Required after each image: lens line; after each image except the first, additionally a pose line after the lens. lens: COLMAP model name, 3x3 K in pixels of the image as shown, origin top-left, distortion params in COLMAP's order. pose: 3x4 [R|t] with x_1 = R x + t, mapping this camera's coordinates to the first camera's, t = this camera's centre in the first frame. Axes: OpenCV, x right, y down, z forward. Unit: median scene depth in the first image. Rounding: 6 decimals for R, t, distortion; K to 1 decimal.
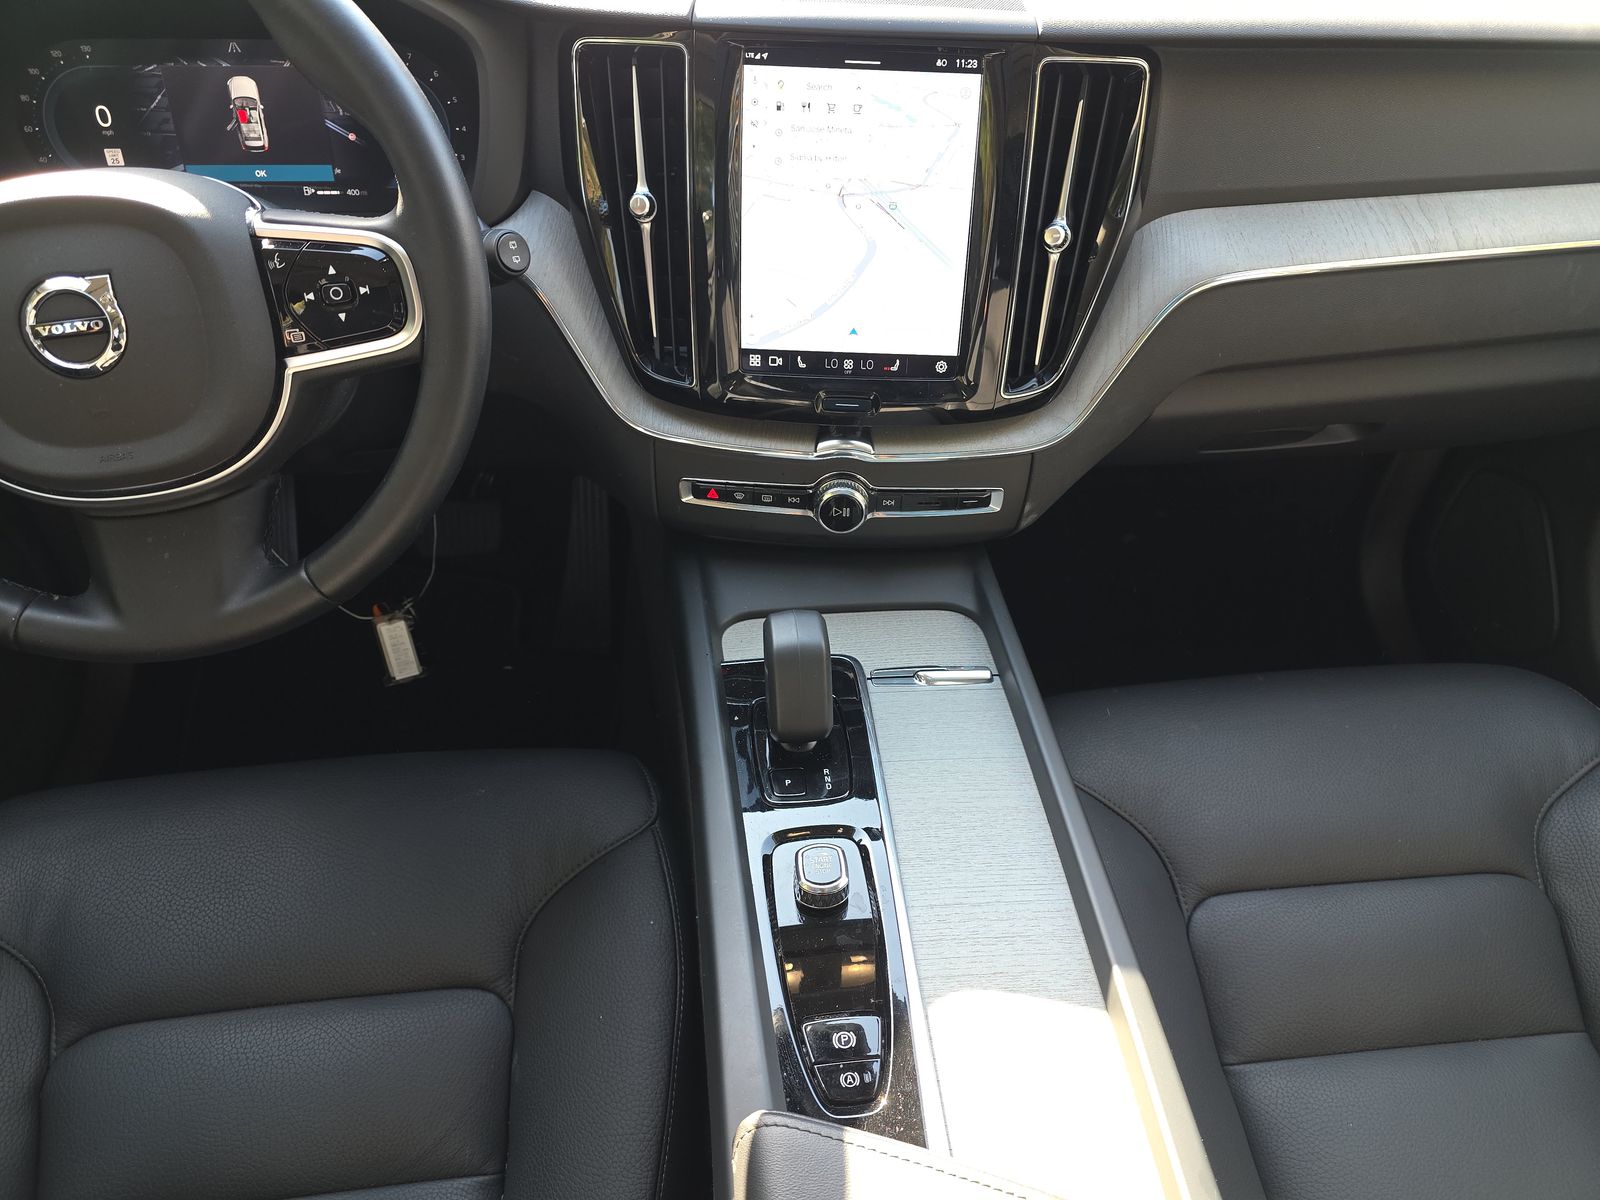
lens RADIAL K [[1053.5, 0, 800.0], [0, 1053.5, 600.0], [0, 0, 1]] dist [0.000753, -0.000074]
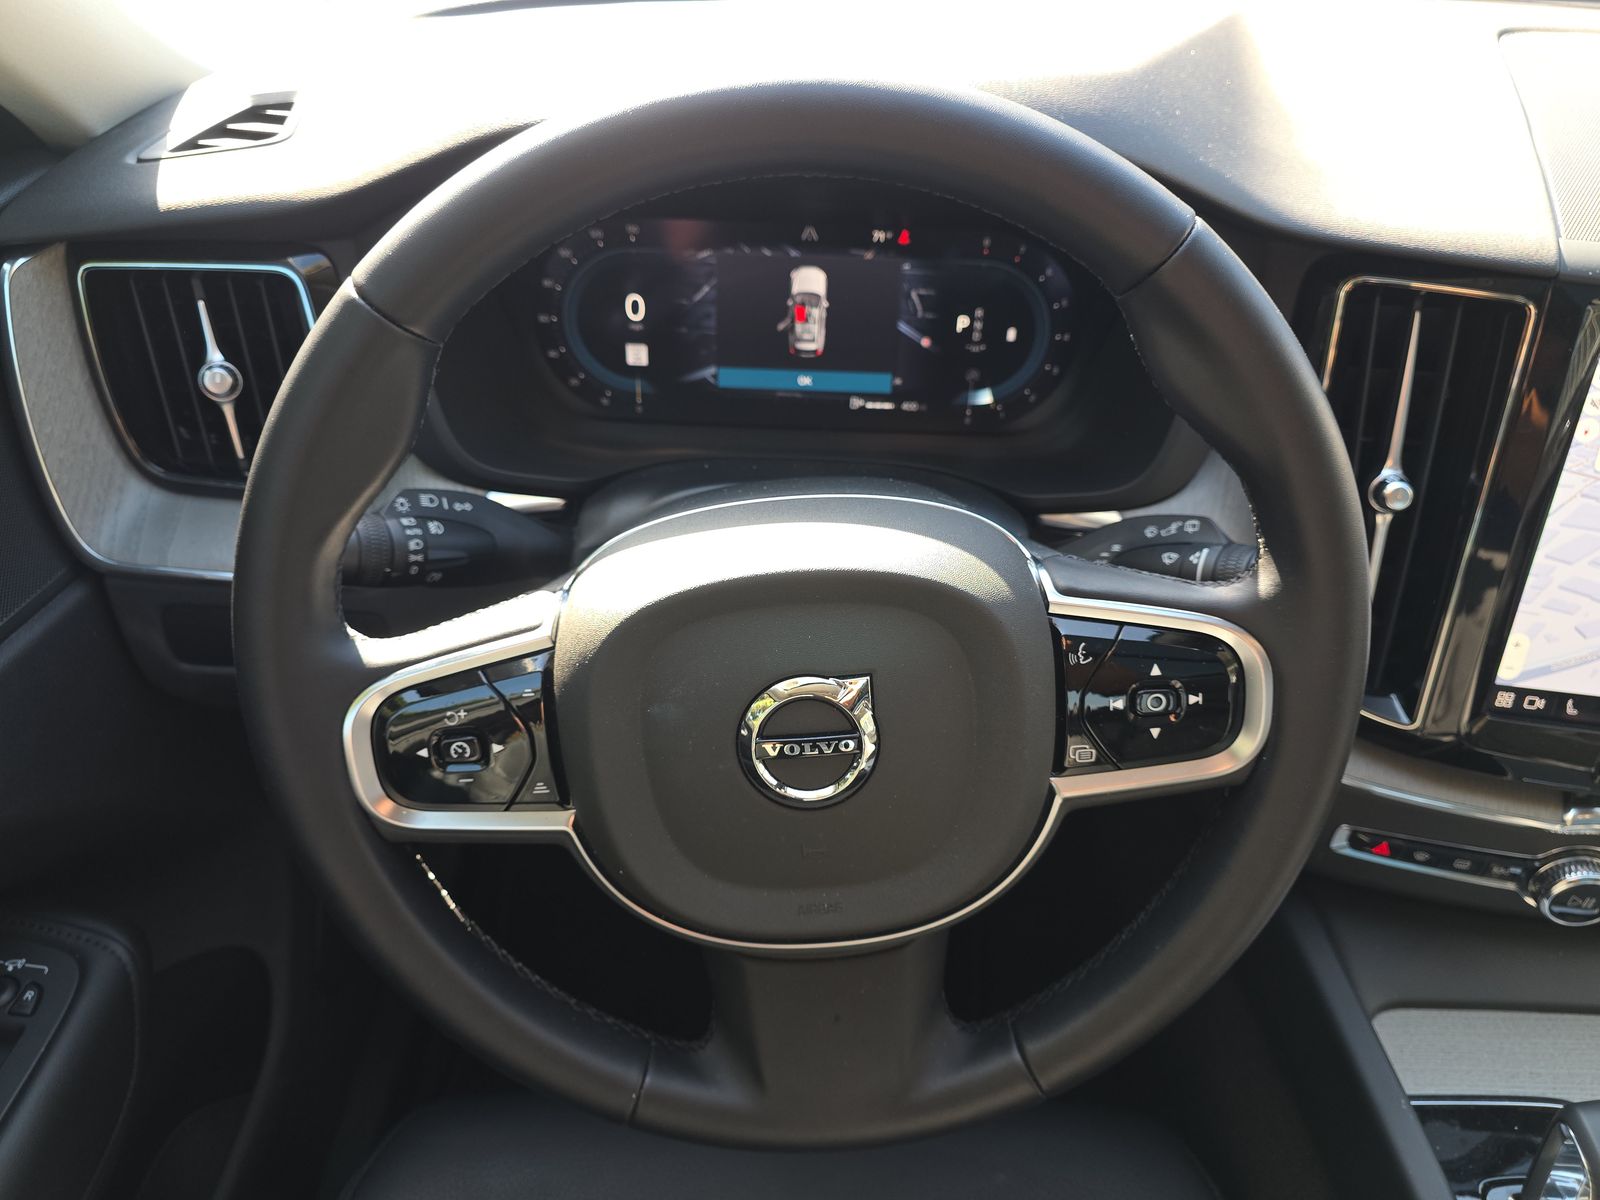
lens RADIAL K [[1060.7, 0, 800.0], [0, 1060.7, 600.0], [0, 0, 1]] dist [0.027375, -0.002082]
pose [[0.992184, 0.079644, -0.096058, -0.458550], [-0.080662, 0.996719, -0.006760, -0.251549], [0.095204, 0.014456, 0.995353, 0.215660]]
